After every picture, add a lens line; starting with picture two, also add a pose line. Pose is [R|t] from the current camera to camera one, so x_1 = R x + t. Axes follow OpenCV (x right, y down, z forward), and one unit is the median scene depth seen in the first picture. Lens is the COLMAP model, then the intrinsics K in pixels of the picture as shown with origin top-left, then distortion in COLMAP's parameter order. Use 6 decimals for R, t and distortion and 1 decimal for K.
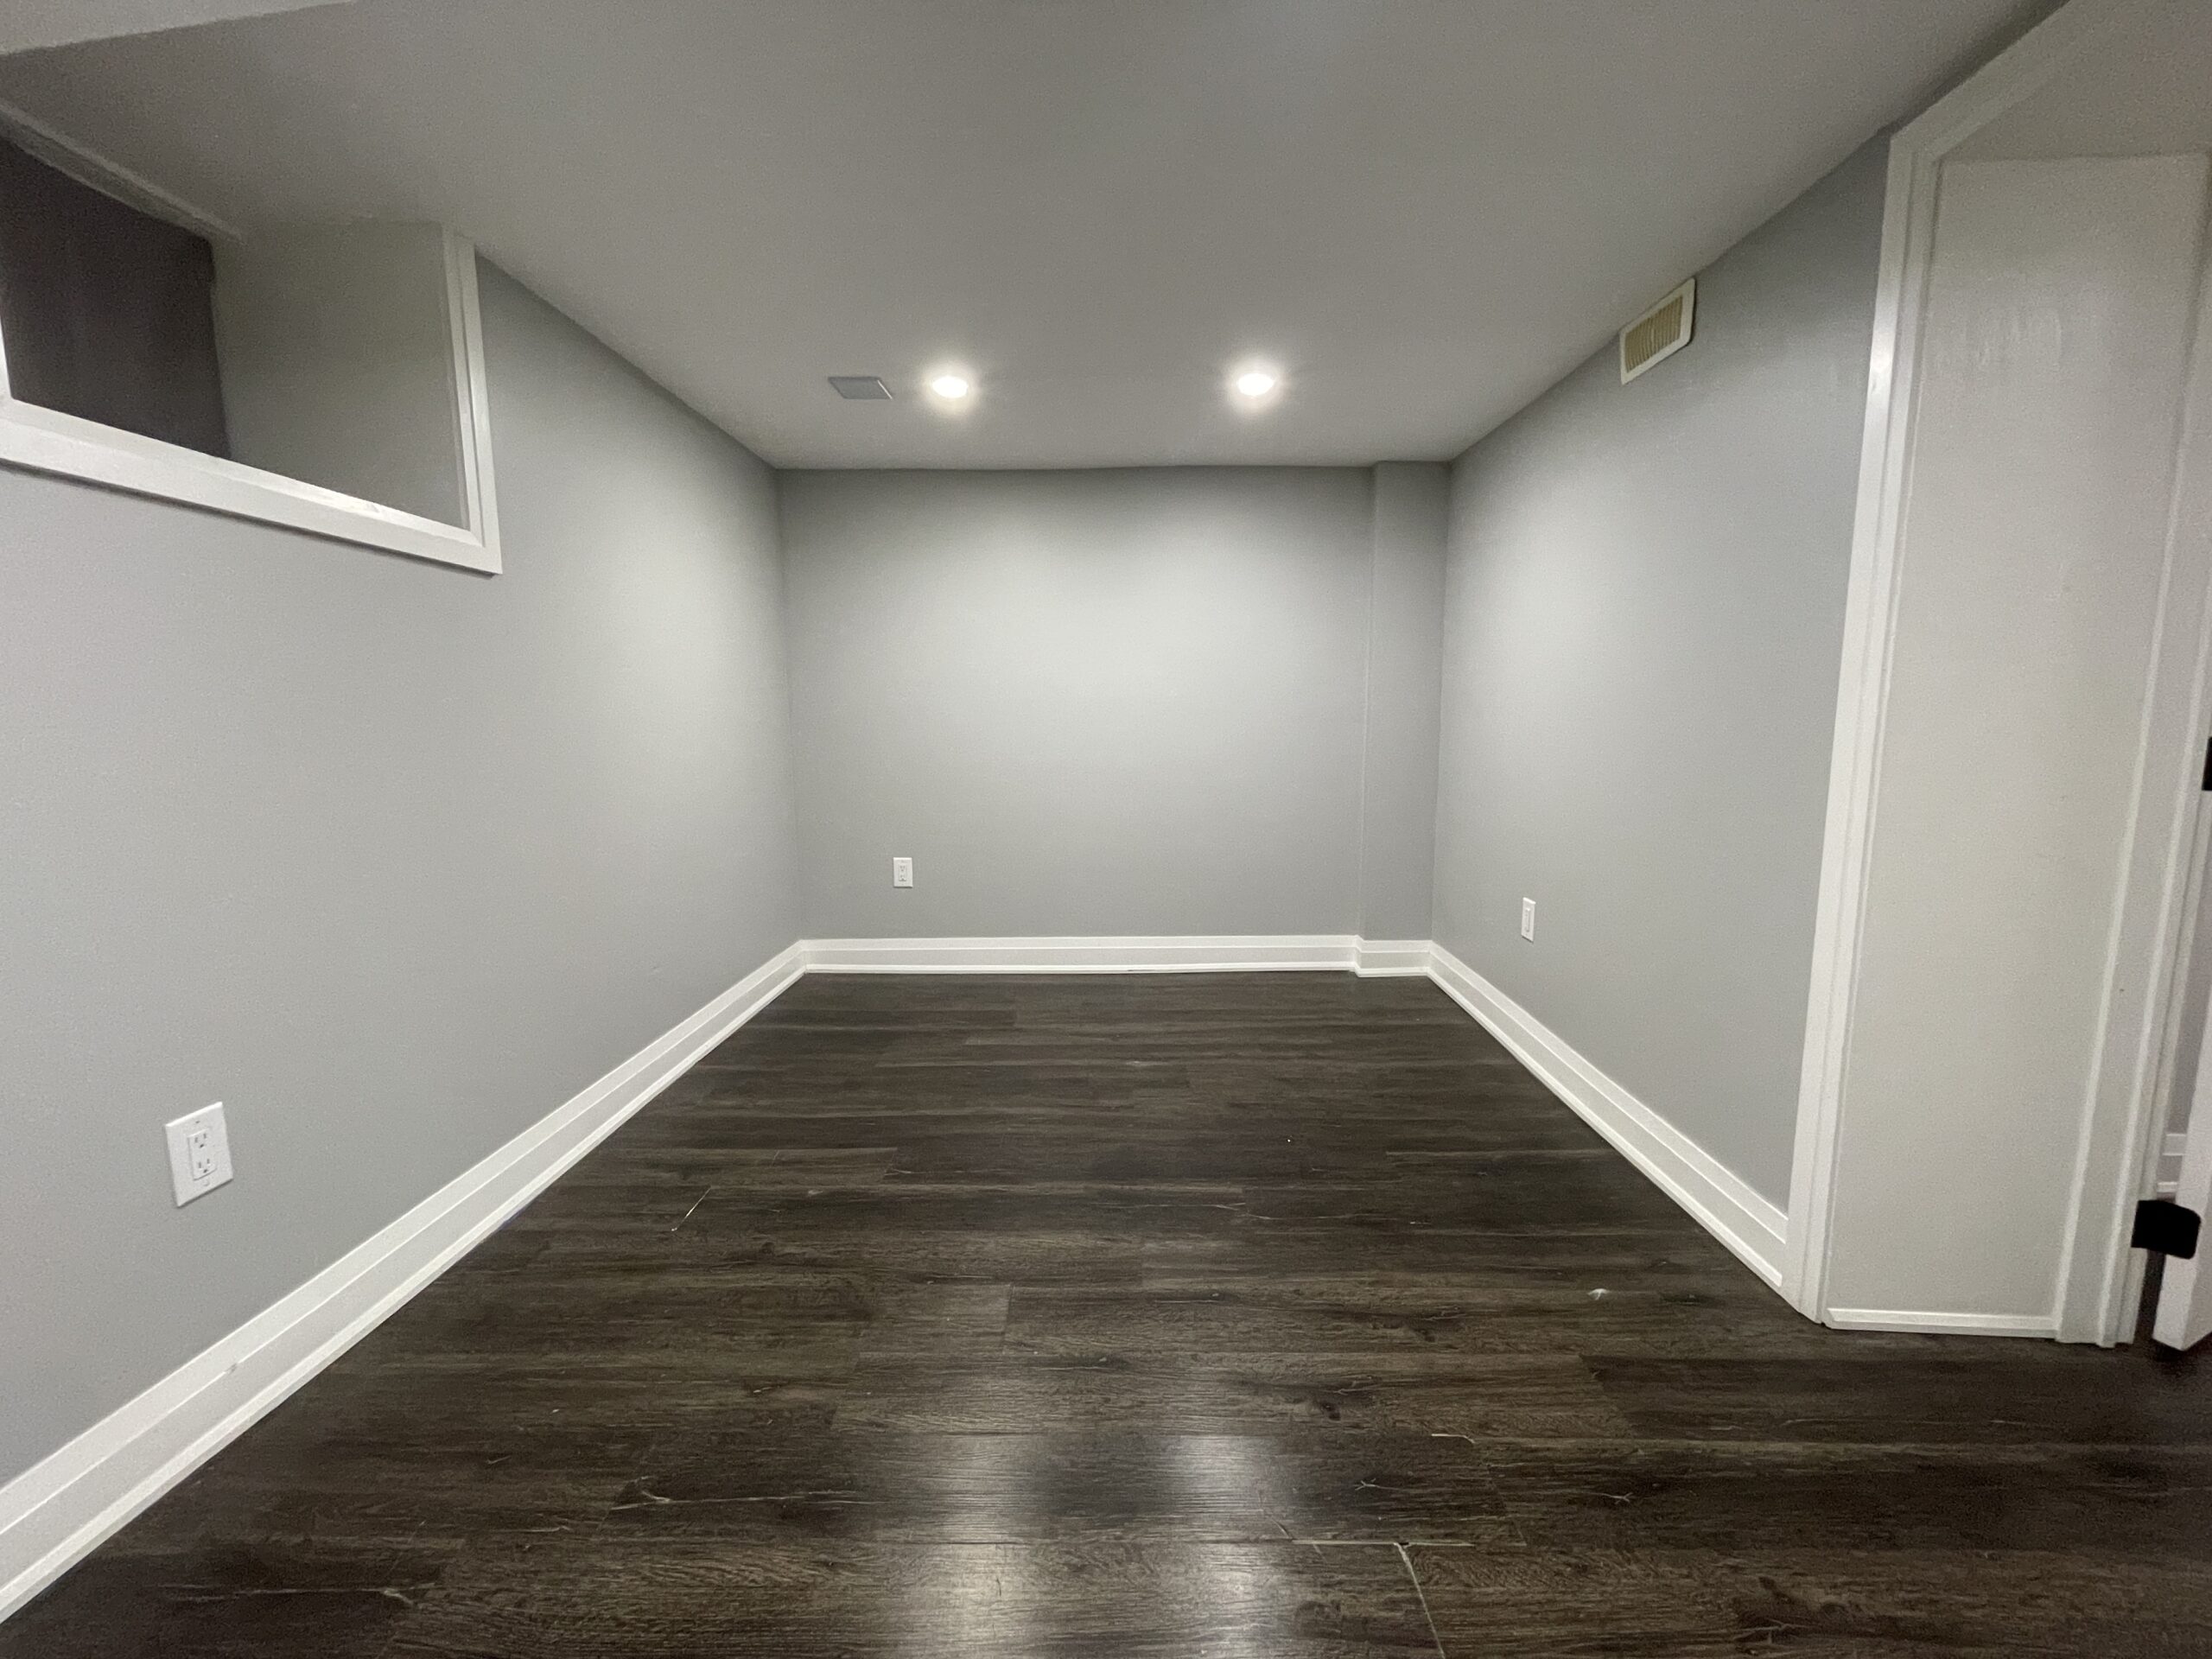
lens RADIAL K [[902.5, 0, 1073.7], [0, 902.5, 834.7], [0, 0, 1]] dist [-0.004256, 0.000496]
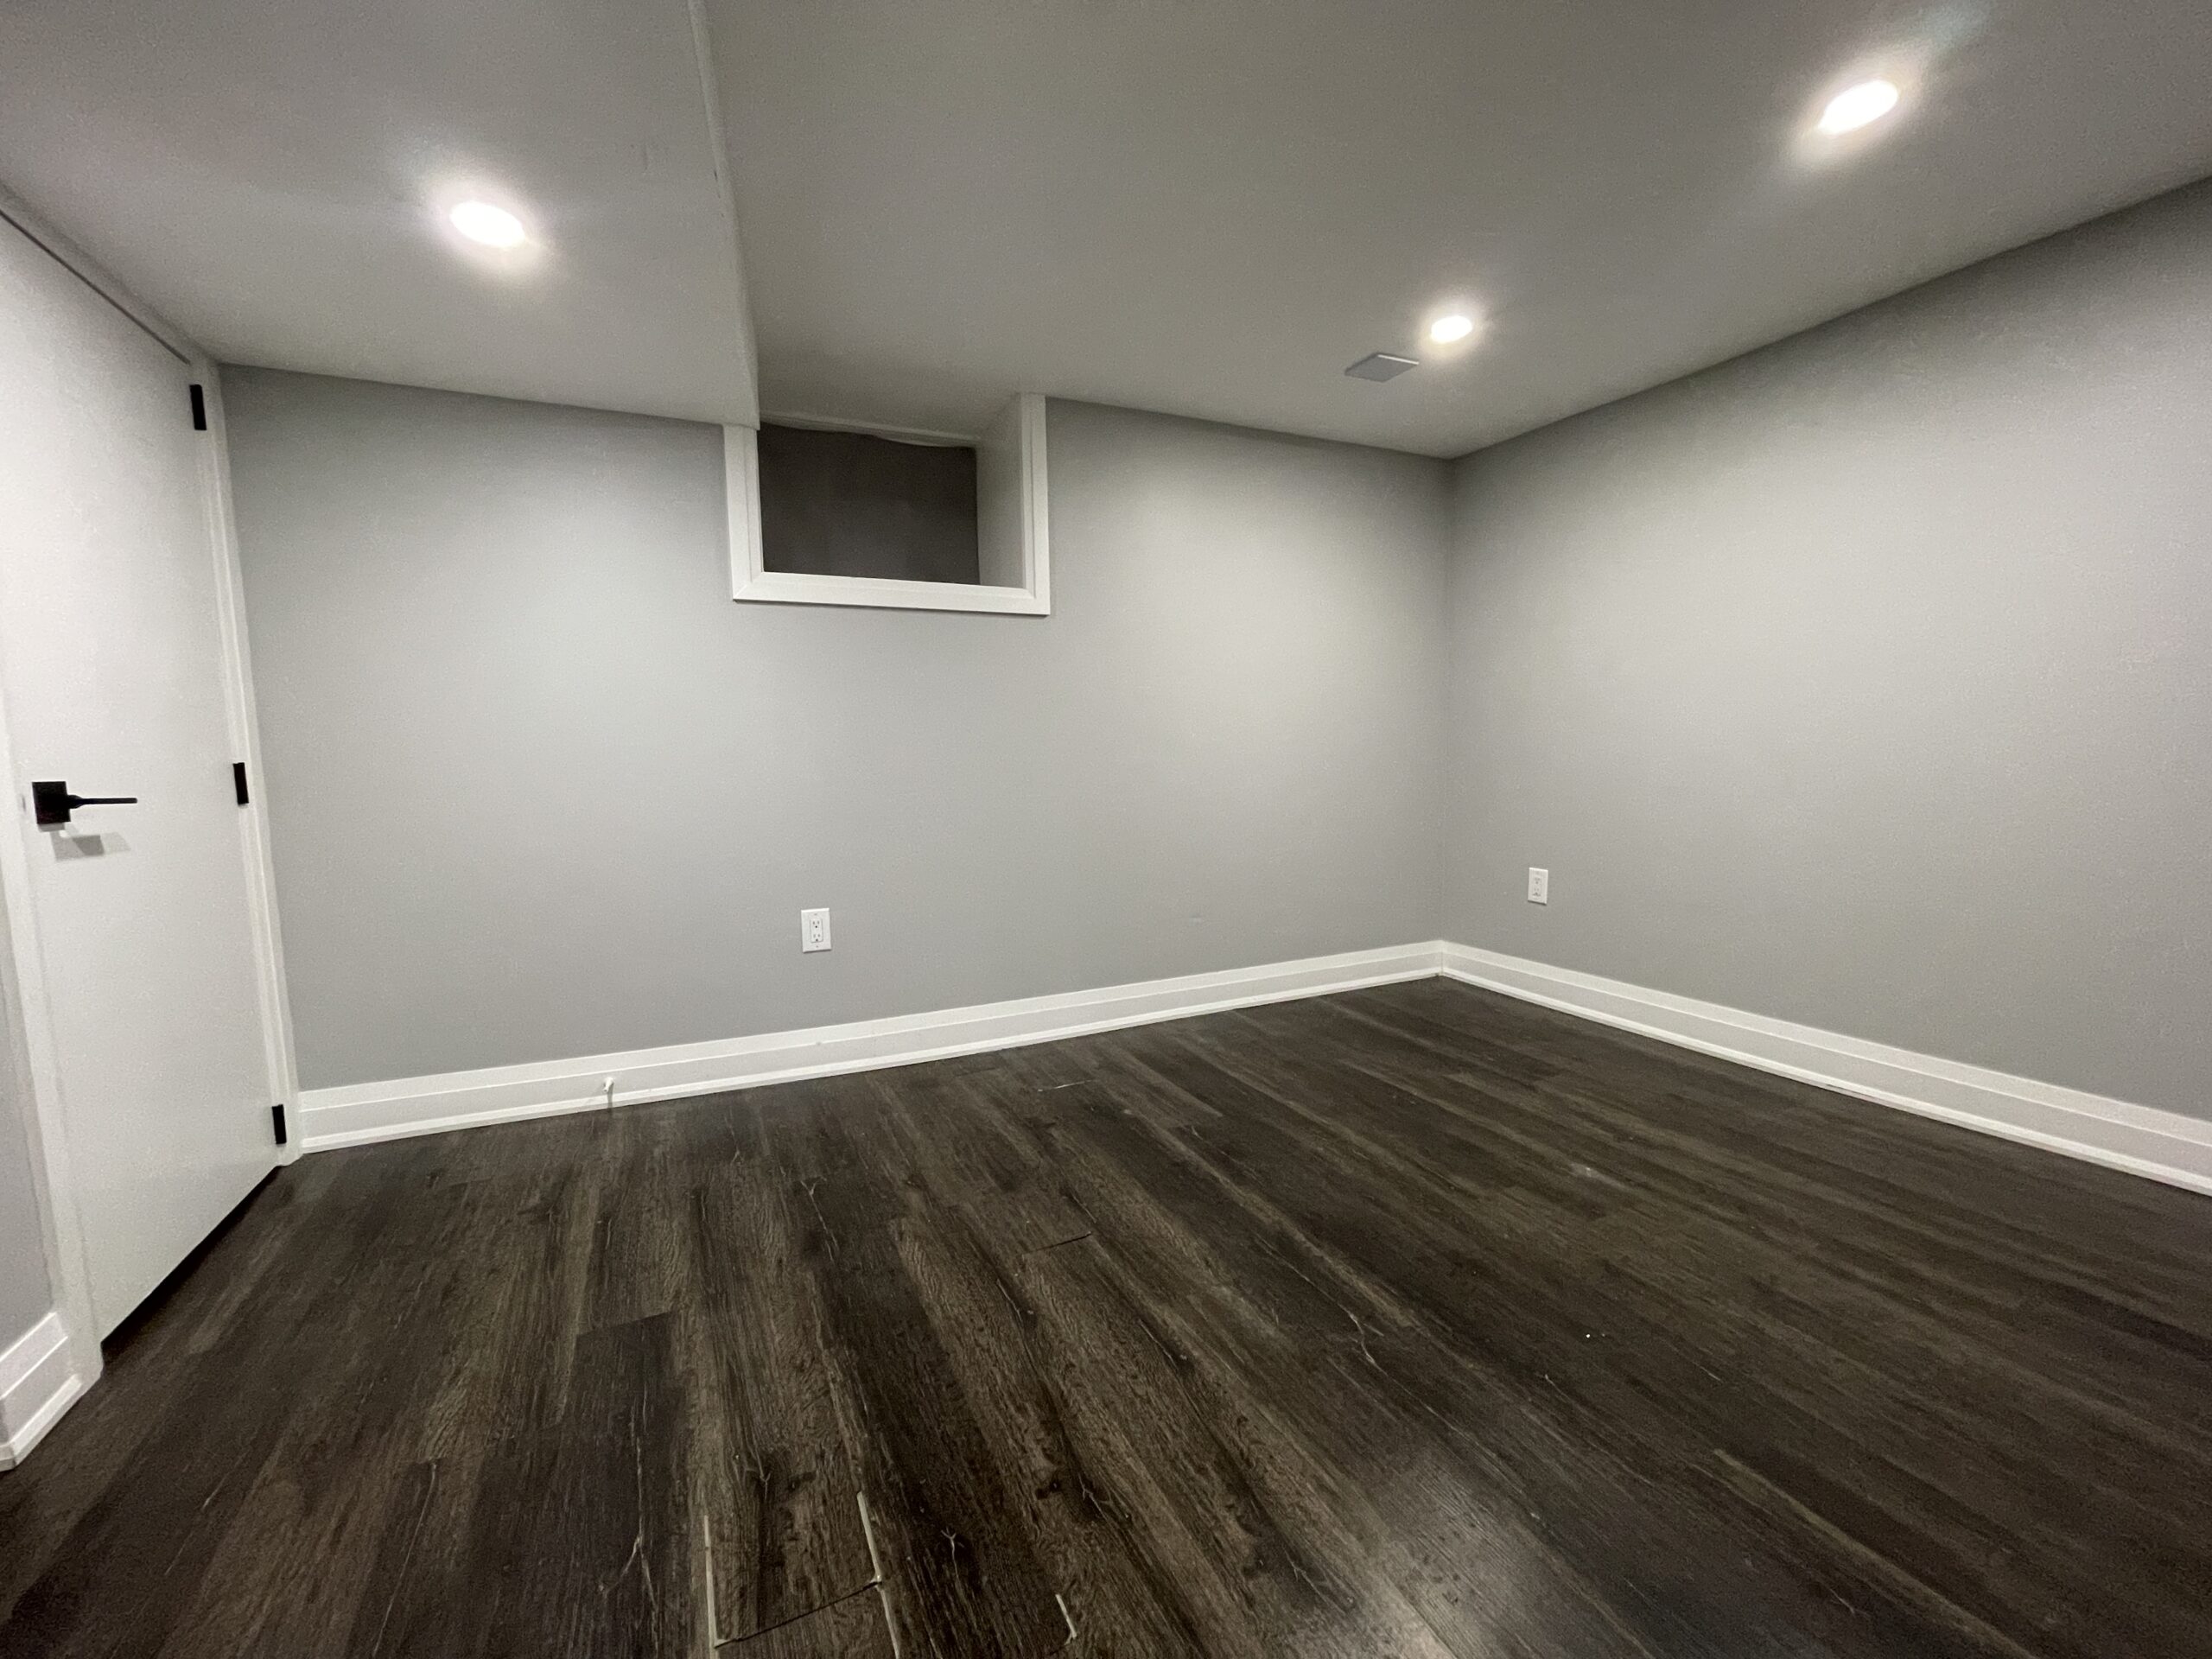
lens RADIAL K [[902.5, 0, 1126.2], [0, 902.5, 831.3], [0, 0, 1]] dist [-0.004256, 0.000496]
pose [[0.443125, 0.080546, -0.892834, 0.605166], [-0.100405, 0.994148, 0.039853, -0.007545], [0.890819, 0.071985, 0.448619, 0.380898]]
